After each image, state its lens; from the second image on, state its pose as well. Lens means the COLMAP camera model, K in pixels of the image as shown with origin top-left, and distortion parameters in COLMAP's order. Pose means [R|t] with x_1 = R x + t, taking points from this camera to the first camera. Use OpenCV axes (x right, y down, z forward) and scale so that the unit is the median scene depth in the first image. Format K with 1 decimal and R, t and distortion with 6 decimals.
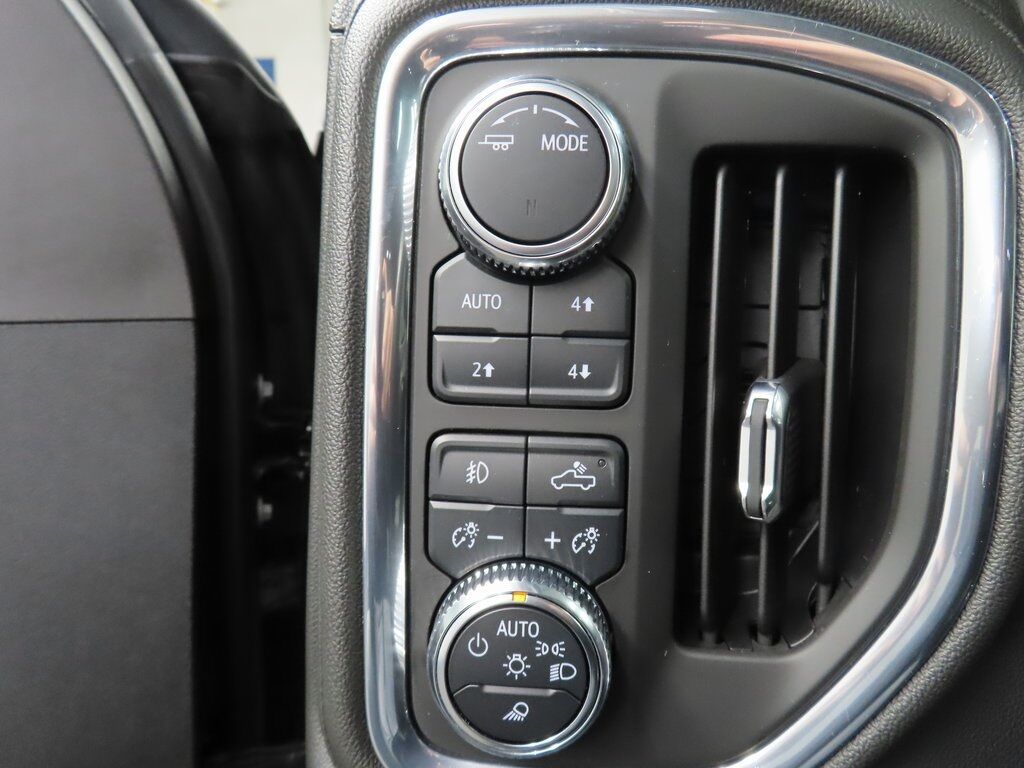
lens RADIAL K [[735.2, 0, 514.5], [0, 735.2, 381.8], [0, 0, 1]] dist [-0.014505, 0.004849]
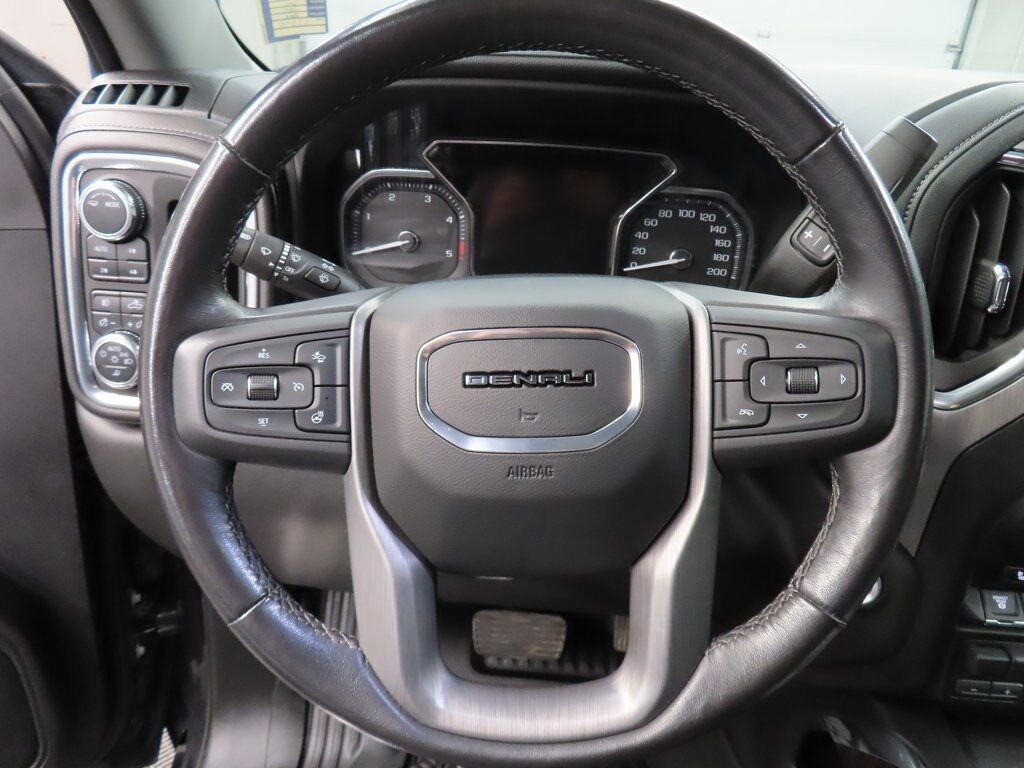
lens RADIAL K [[735.2, 0, 510.5], [0, 735.2, 388.6], [0, 0, 1]] dist [-0.014505, 0.004849]
pose [[0.999096, 0.025014, 0.034376, 1.629661], [-0.031049, 0.981663, 0.188082, -0.165464], [-0.029041, -0.188979, 0.981552, -2.278543]]
